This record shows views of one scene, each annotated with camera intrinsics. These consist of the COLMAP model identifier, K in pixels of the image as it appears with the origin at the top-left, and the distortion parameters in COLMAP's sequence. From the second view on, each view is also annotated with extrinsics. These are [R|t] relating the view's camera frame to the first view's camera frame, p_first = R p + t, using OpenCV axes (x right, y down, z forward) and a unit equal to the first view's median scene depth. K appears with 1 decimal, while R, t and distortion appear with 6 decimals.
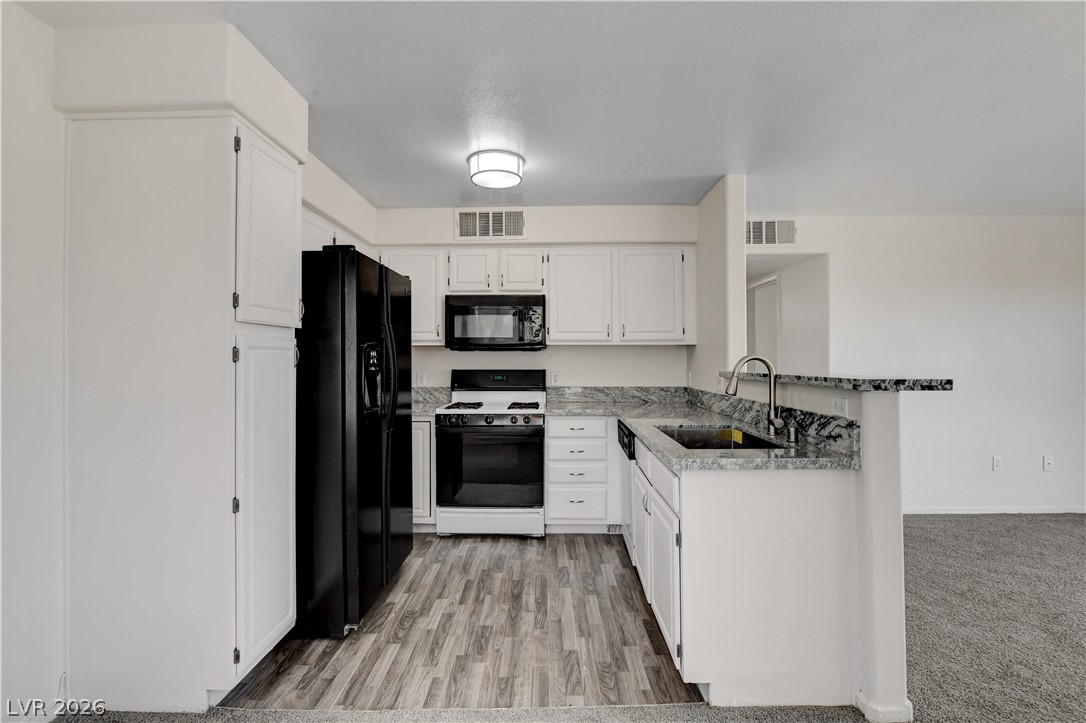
lens RADIAL K [[517.1, 0, 549.6], [0, 517.1, 359.0], [0, 0, 1]] dist [-0.018559, 0.002963]
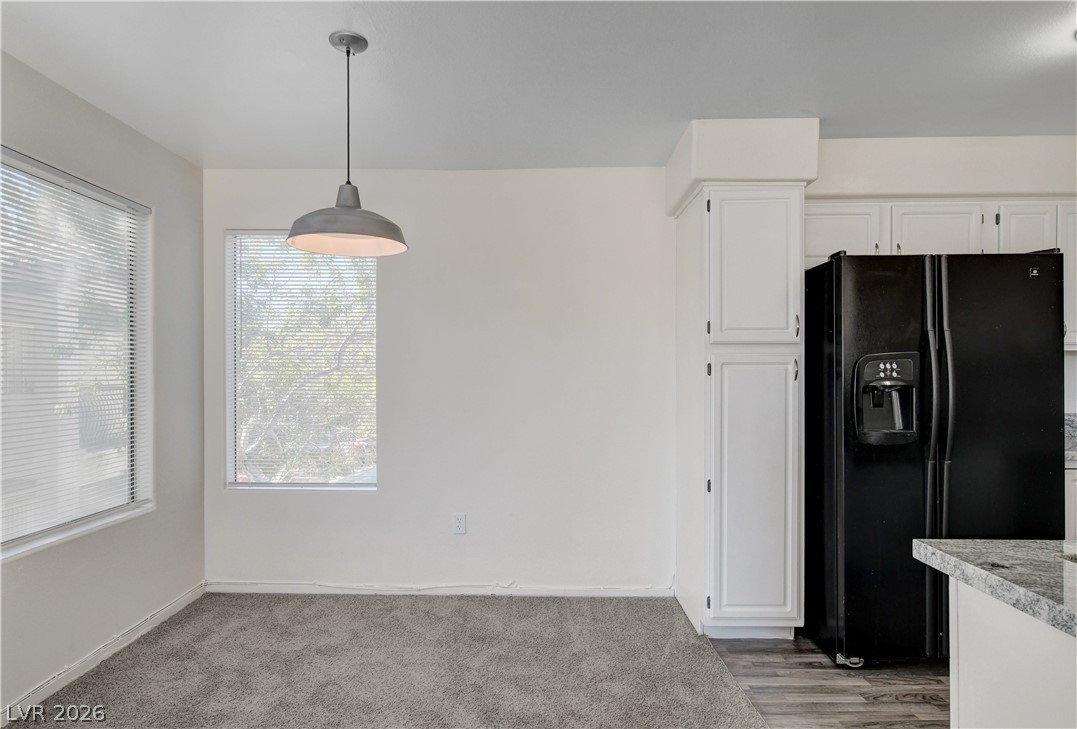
lens RADIAL K [[627.2, 0, 515.9], [0, 627.2, 377.2], [0, 0, 1]] dist [-0.004294, -0.001001]
pose [[-0.029219, 0.007349, -0.999546, 0.566437], [0.004040, 0.999966, 0.007234, -0.001185], [0.999565, -0.003826, -0.029248, 0.323395]]
